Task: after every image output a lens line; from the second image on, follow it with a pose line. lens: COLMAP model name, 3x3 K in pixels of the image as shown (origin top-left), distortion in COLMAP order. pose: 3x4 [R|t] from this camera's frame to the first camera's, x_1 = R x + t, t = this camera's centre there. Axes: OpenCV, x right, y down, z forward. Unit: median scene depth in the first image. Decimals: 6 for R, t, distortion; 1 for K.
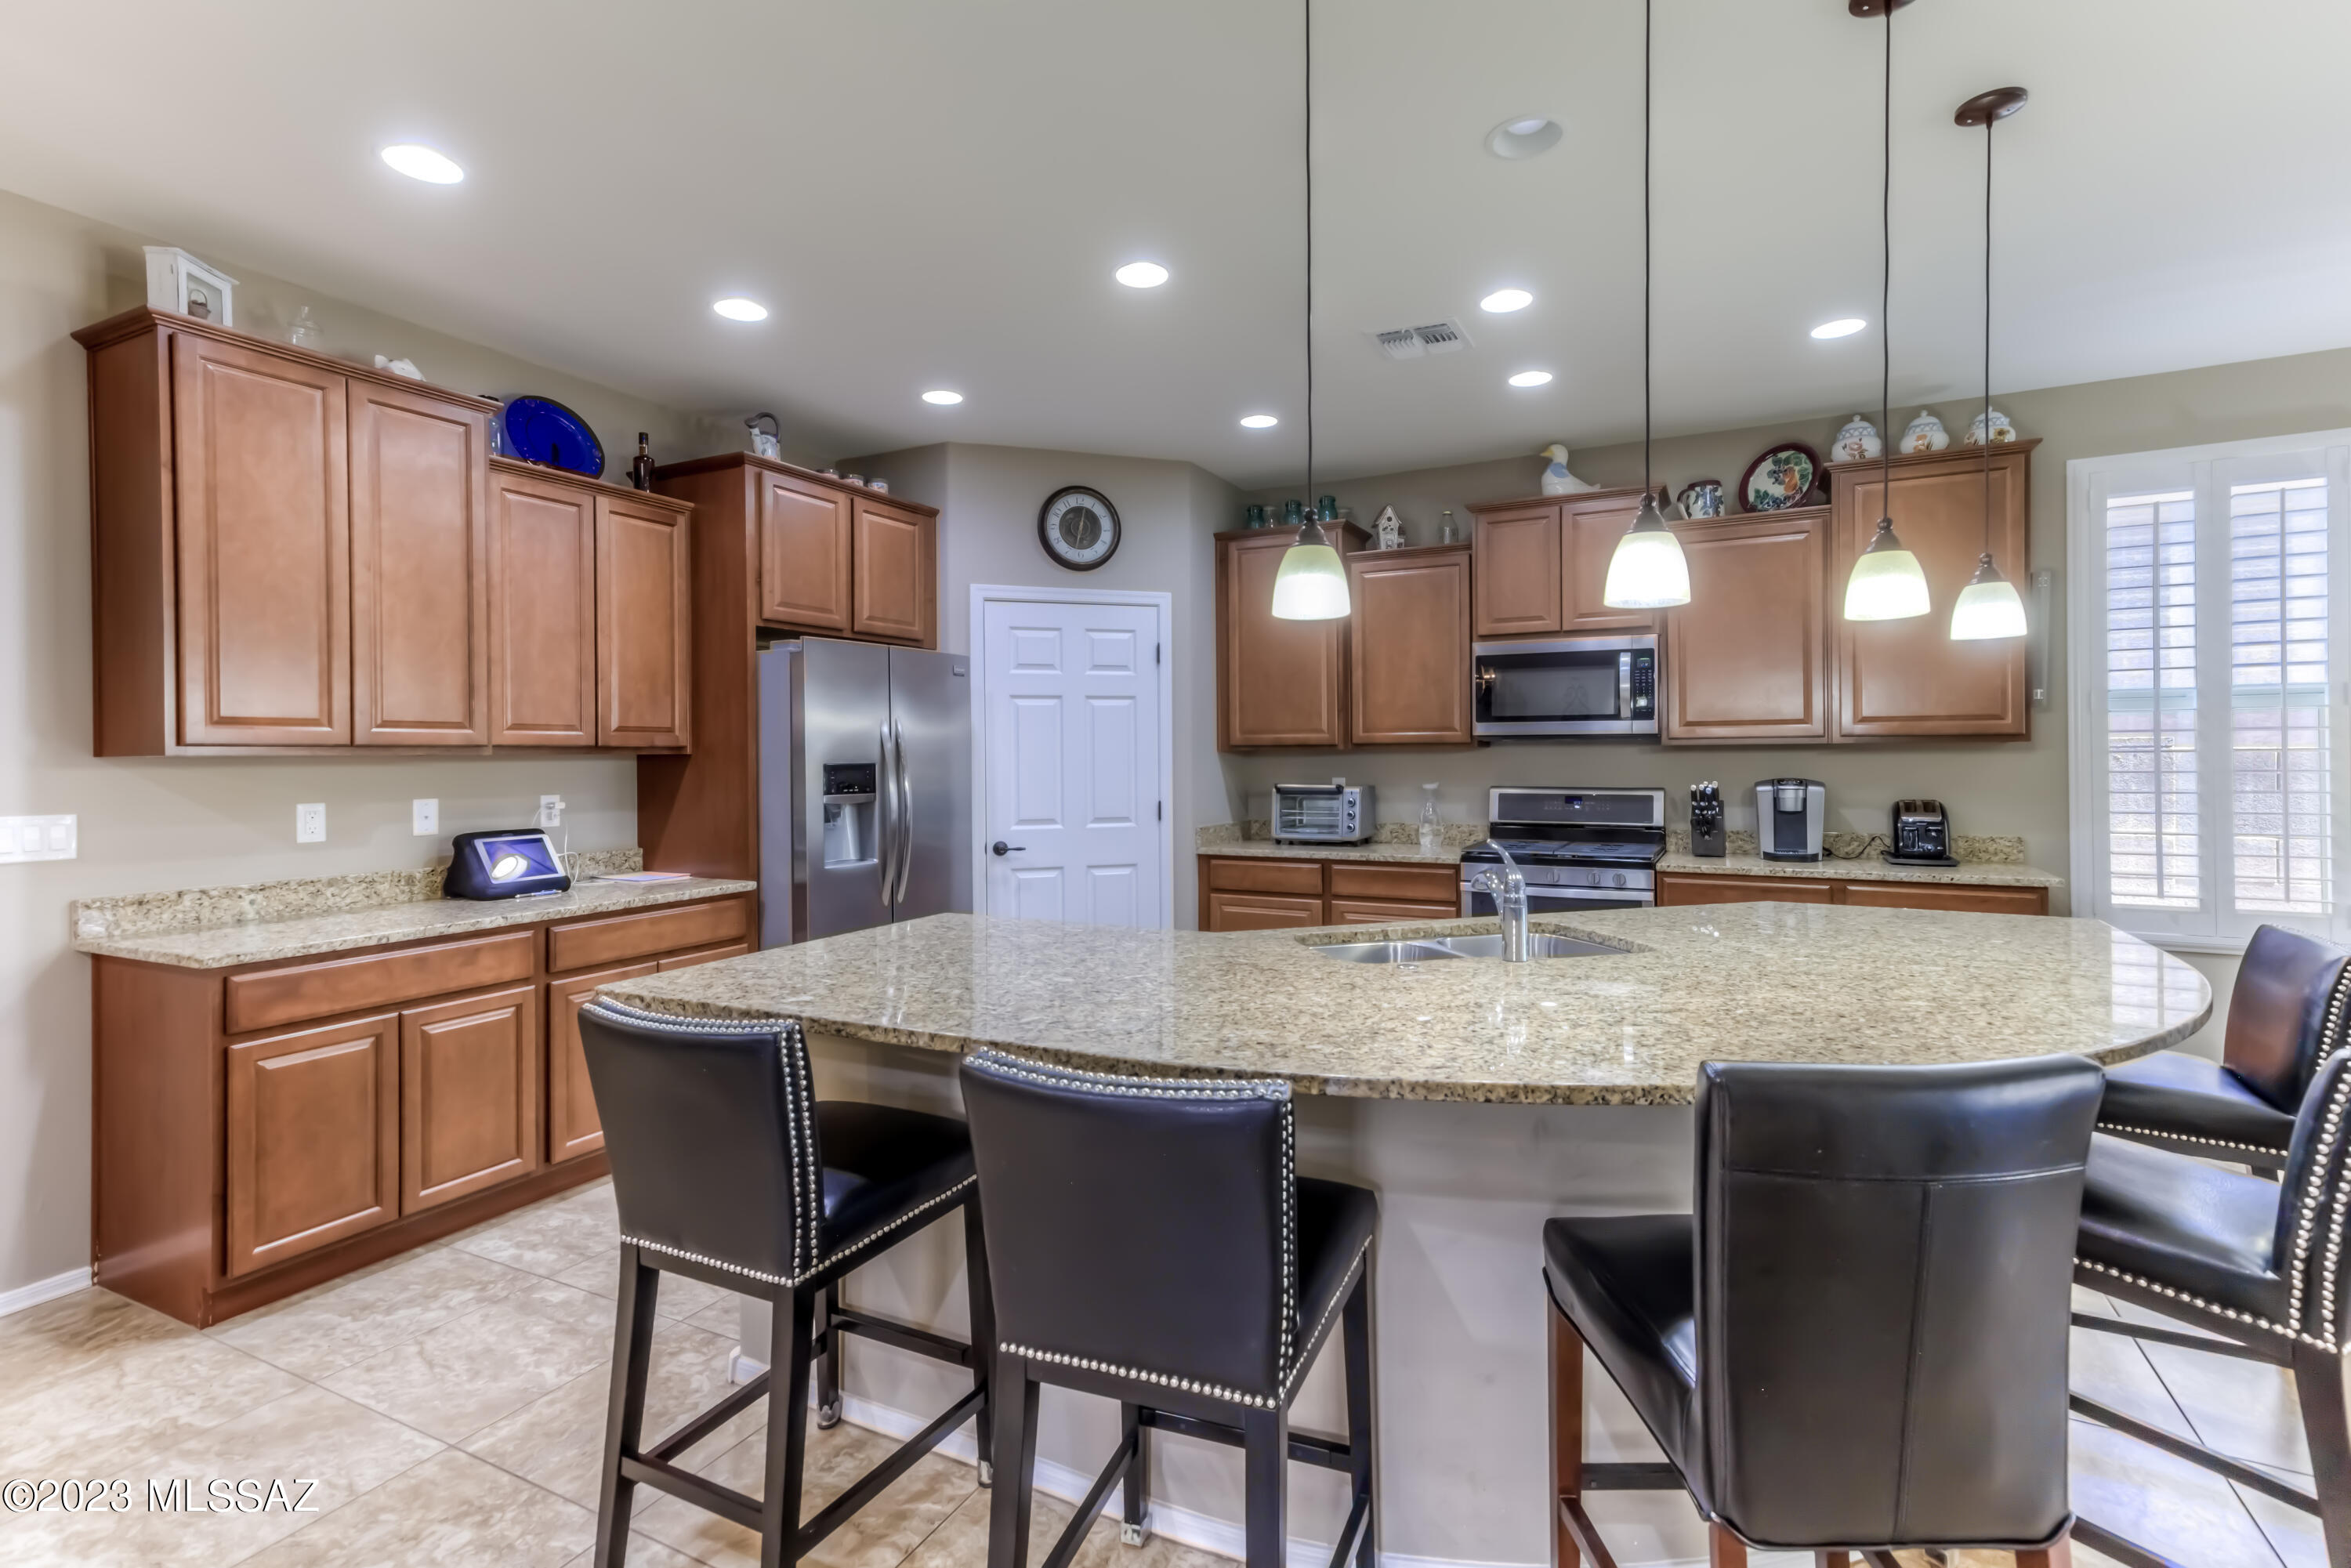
lens RADIAL K [[1099.7, 0, 1188.8], [0, 1099.7, 728.0], [0, 0, 1]] dist [0.019546, 0.002932]
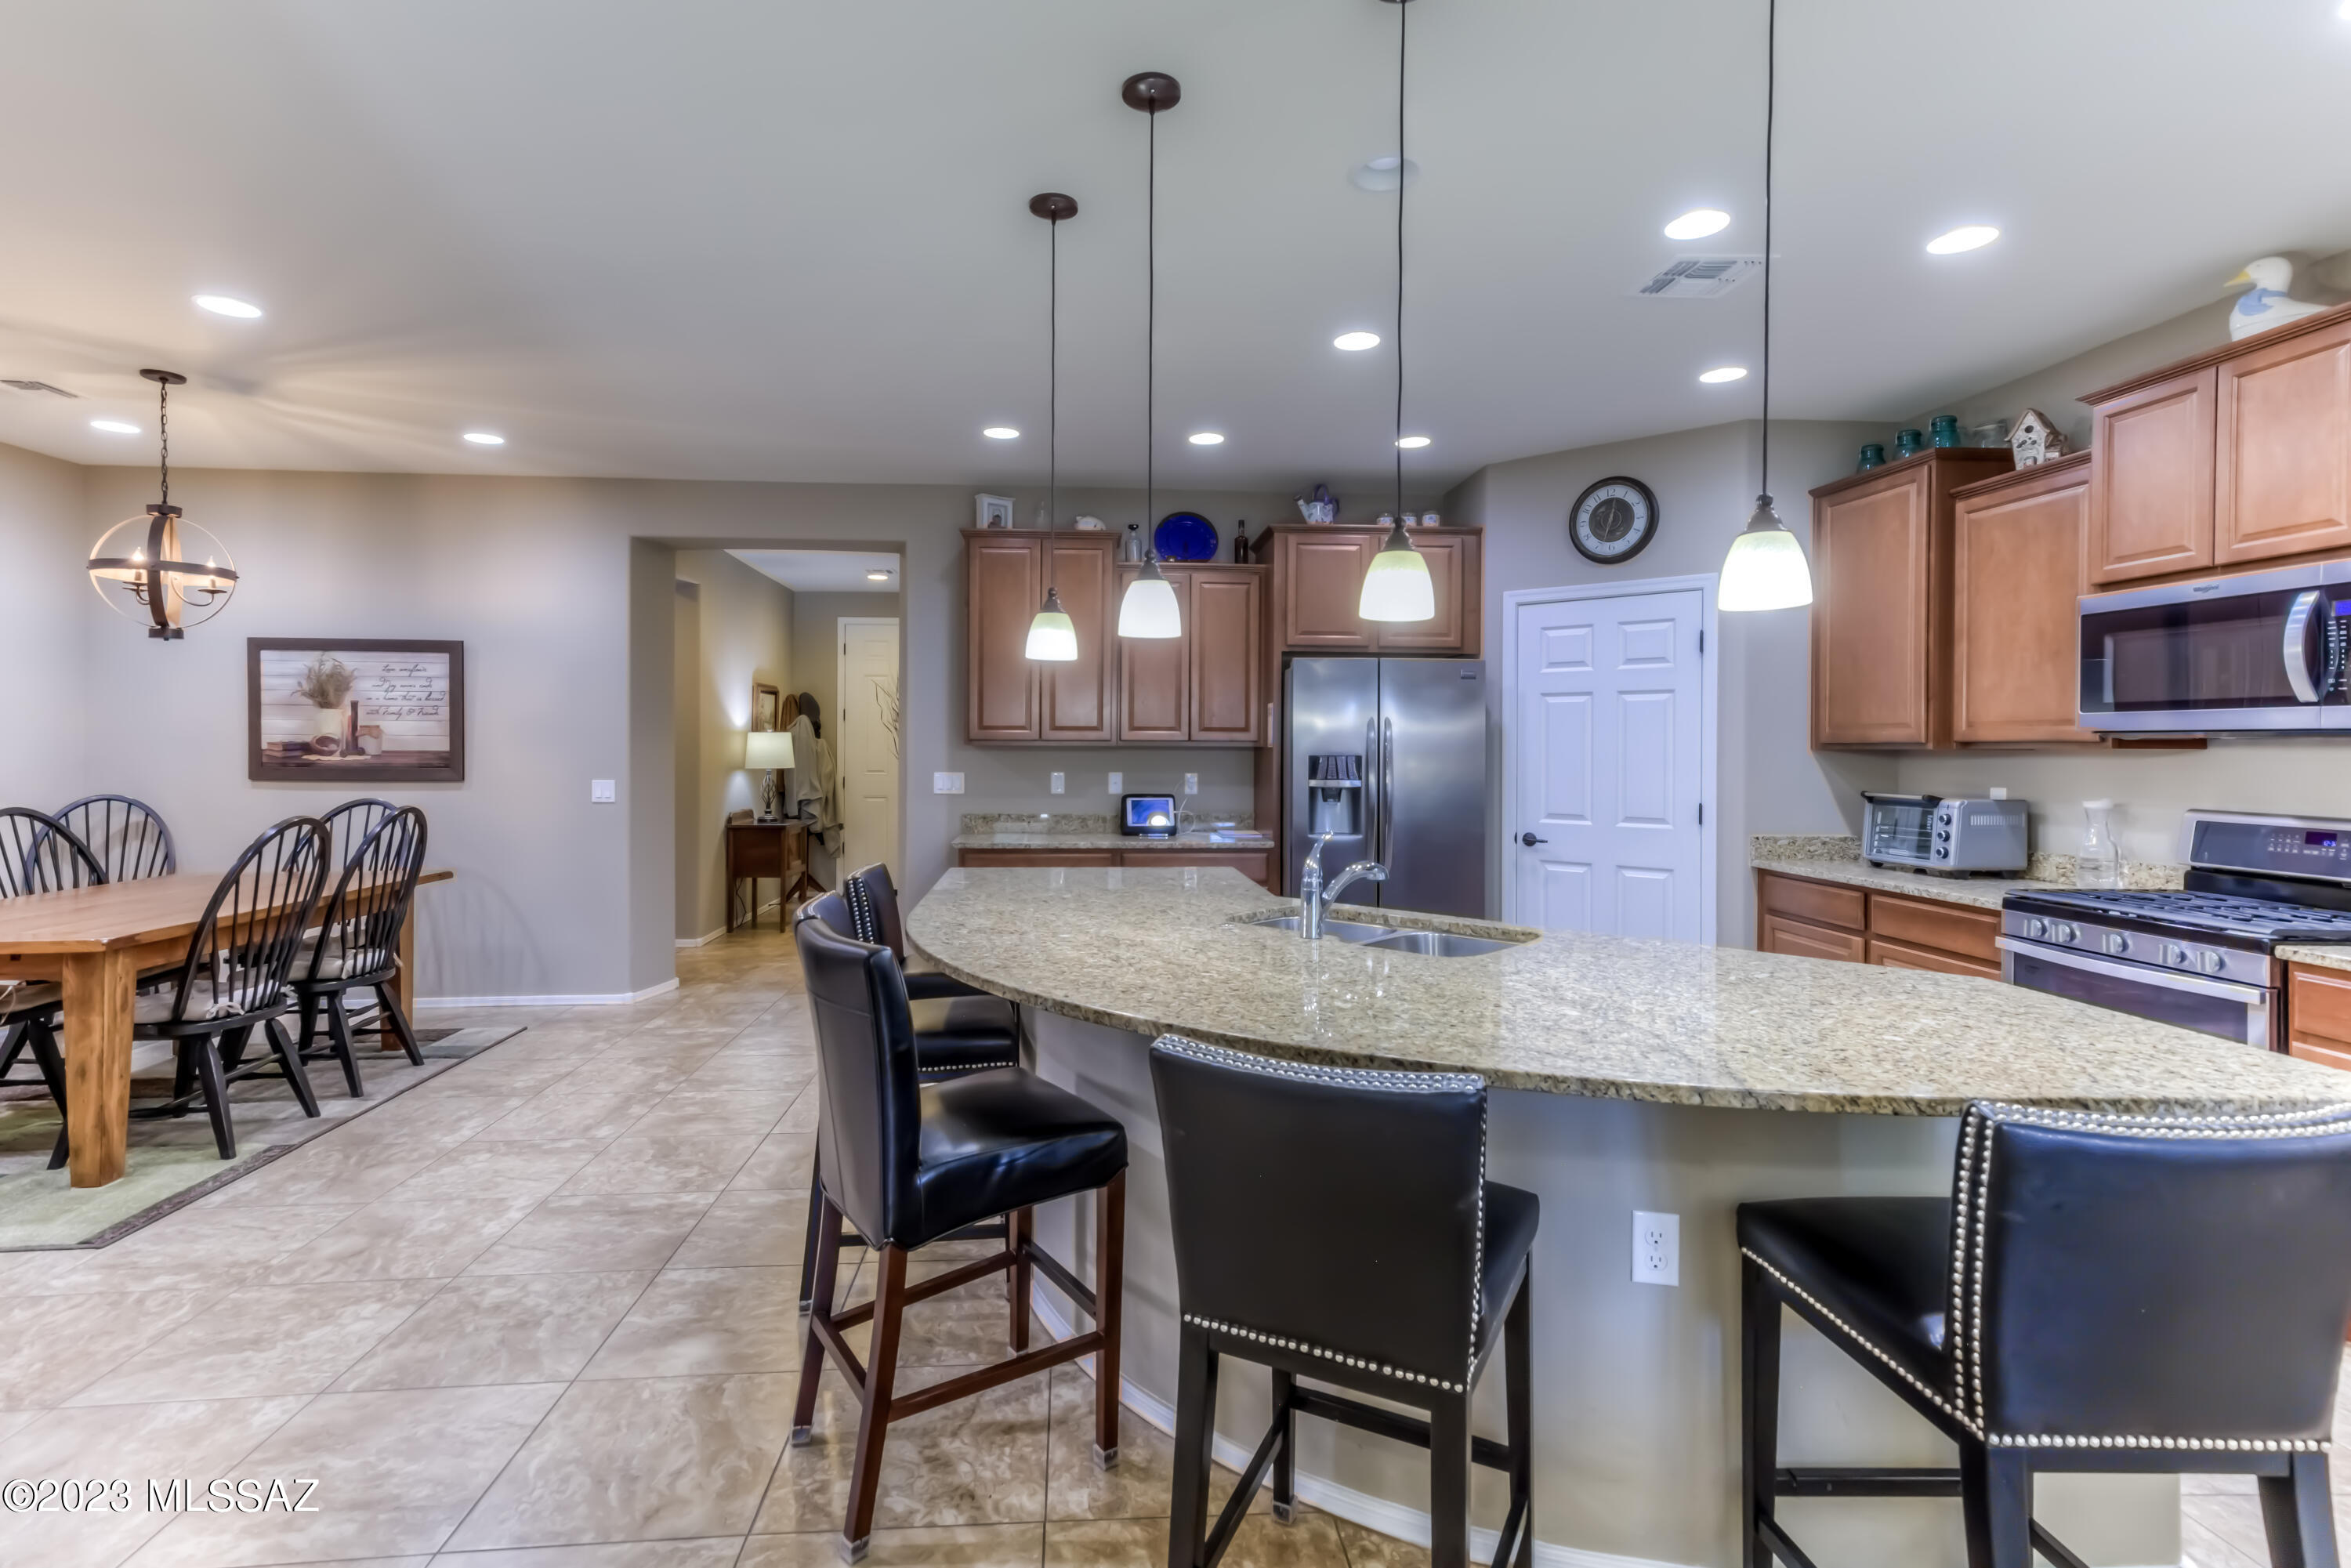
lens RADIAL K [[1099.7, 0, 1135.3], [0, 1099.7, 754.4], [0, 0, 1]] dist [0.019546, 0.002932]
pose [[0.506372, 0.015626, -0.862174, 0.591011], [0.011986, 0.999612, 0.025156, -0.003607], [0.862232, -0.023072, 0.505988, 0.145074]]
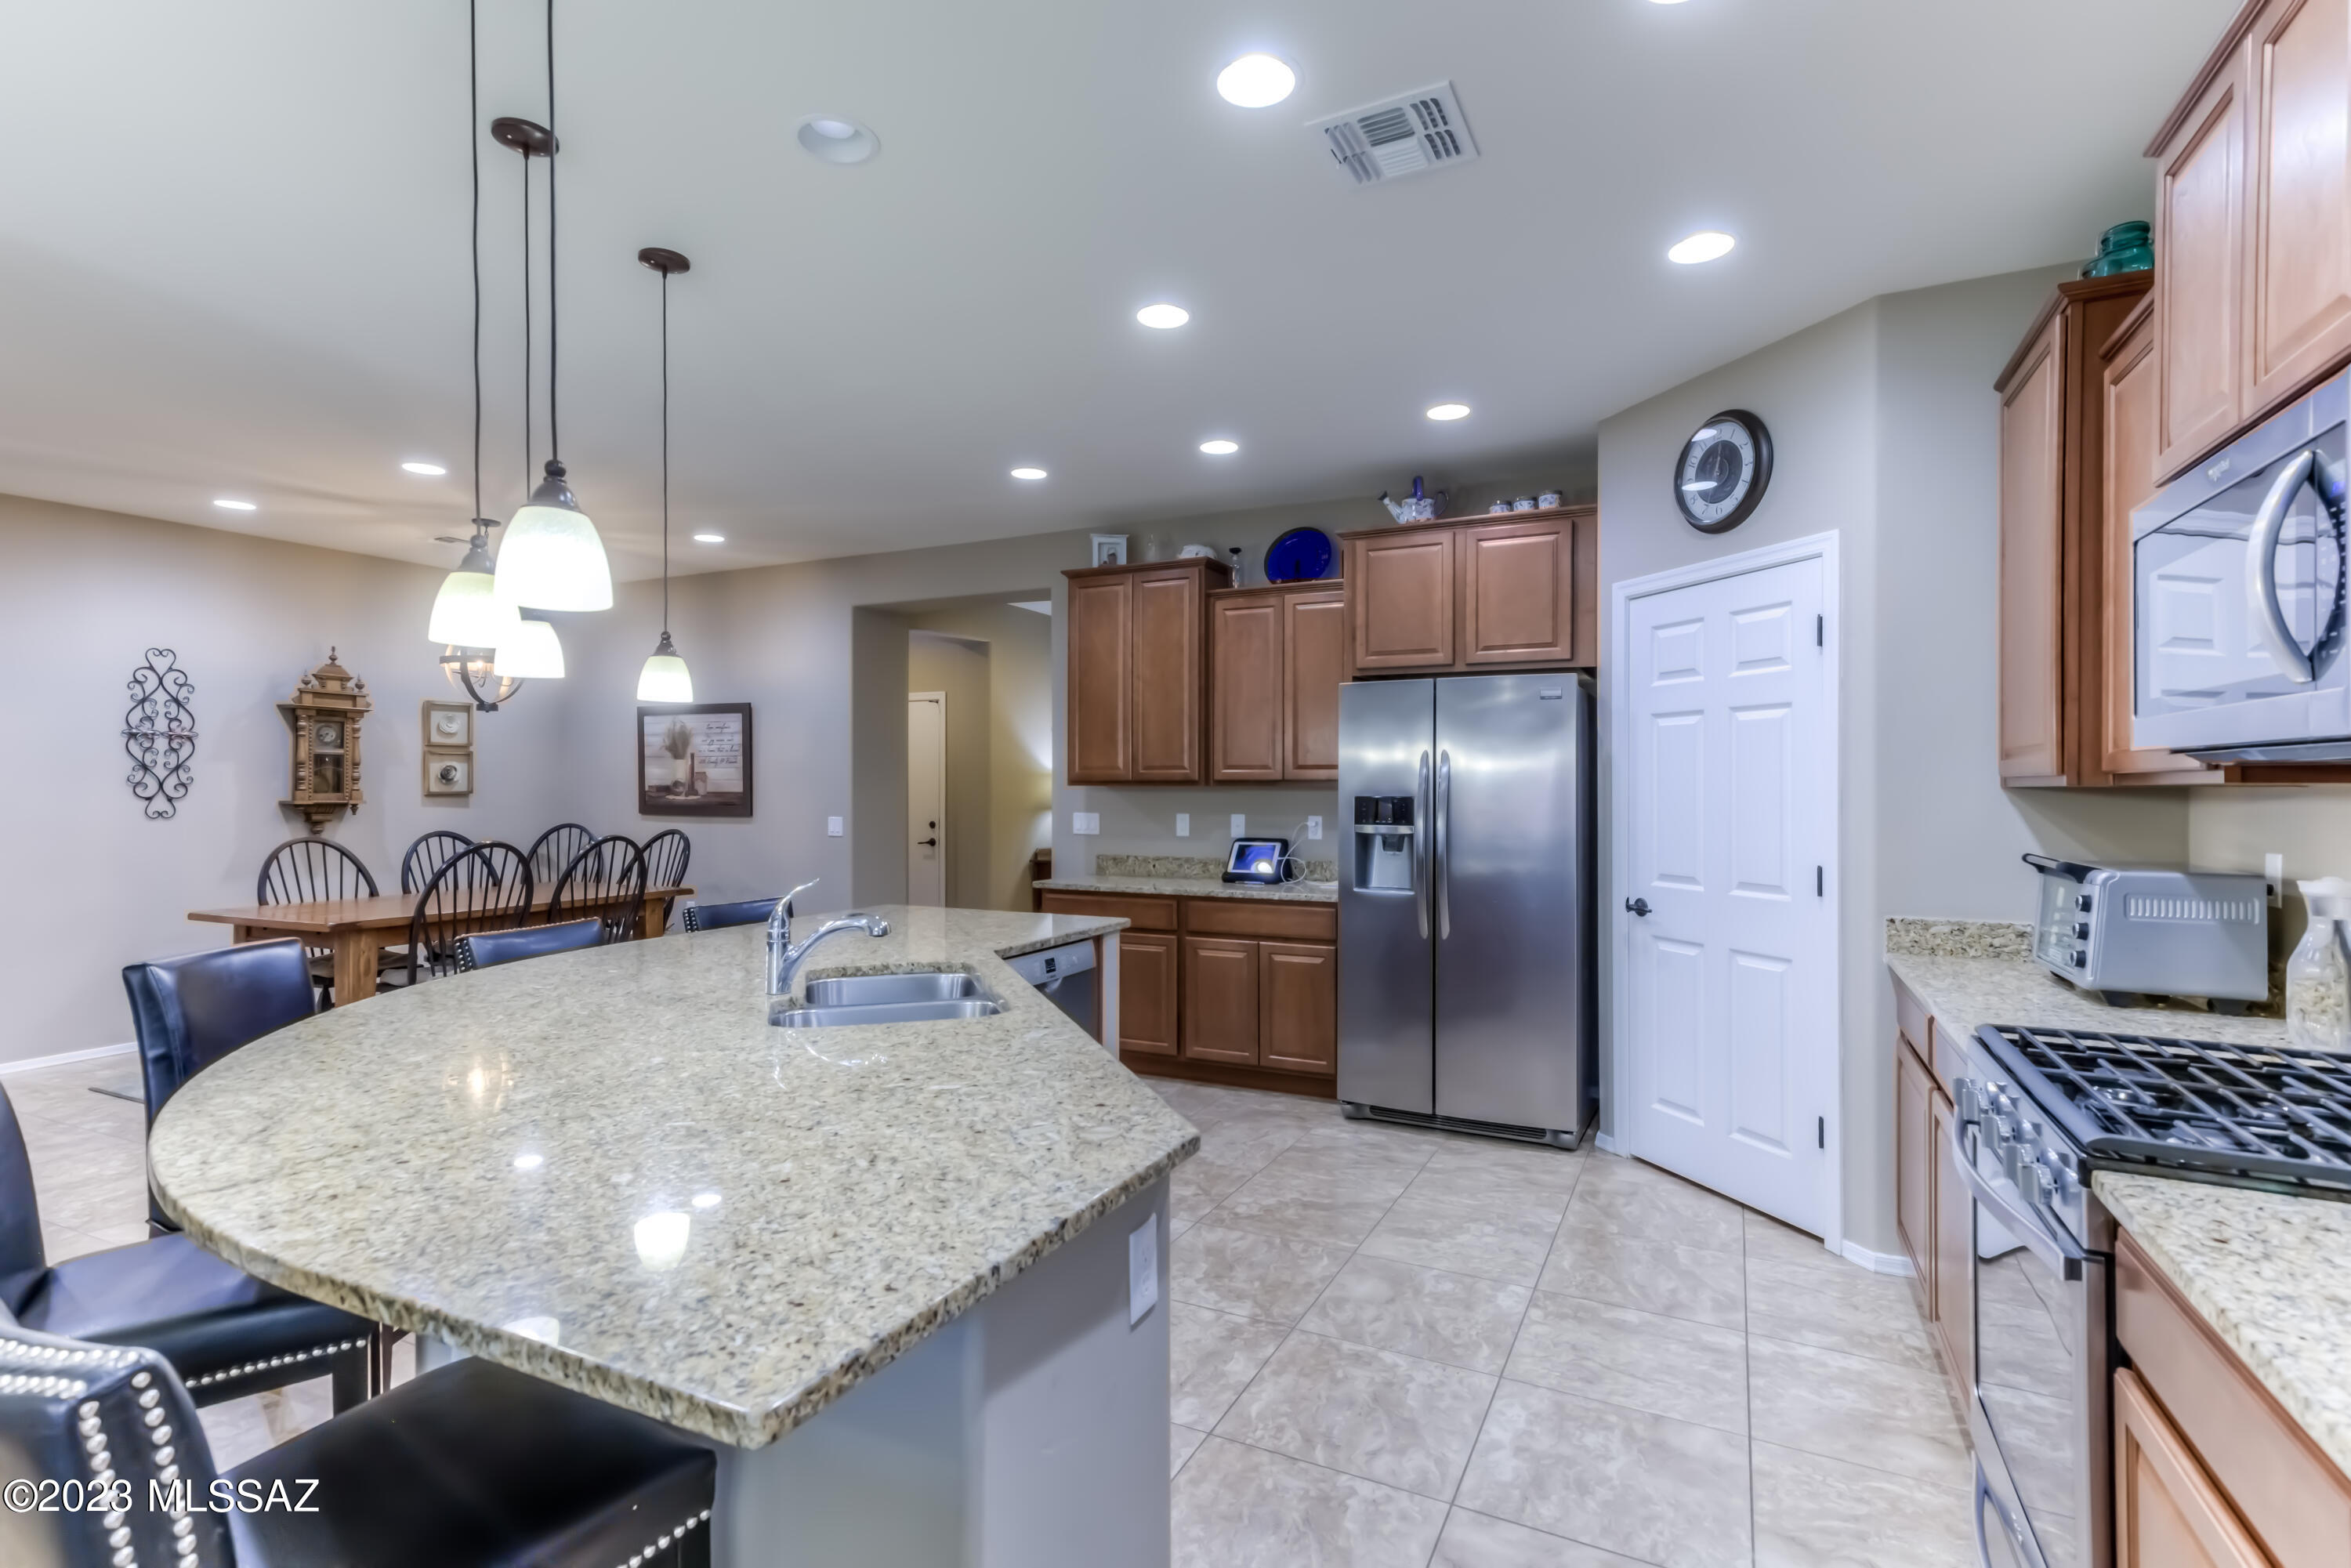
lens RADIAL K [[1099.7, 0, 1178.4], [0, 1099.7, 784.2], [0, 0, 1]] dist [0.019546, 0.002932]
pose [[0.012388, 0.002821, -0.999919, 0.674153], [0.020332, 0.999789, 0.003073, 0.011401], [0.999717, -0.020369, 0.012328, 0.700894]]
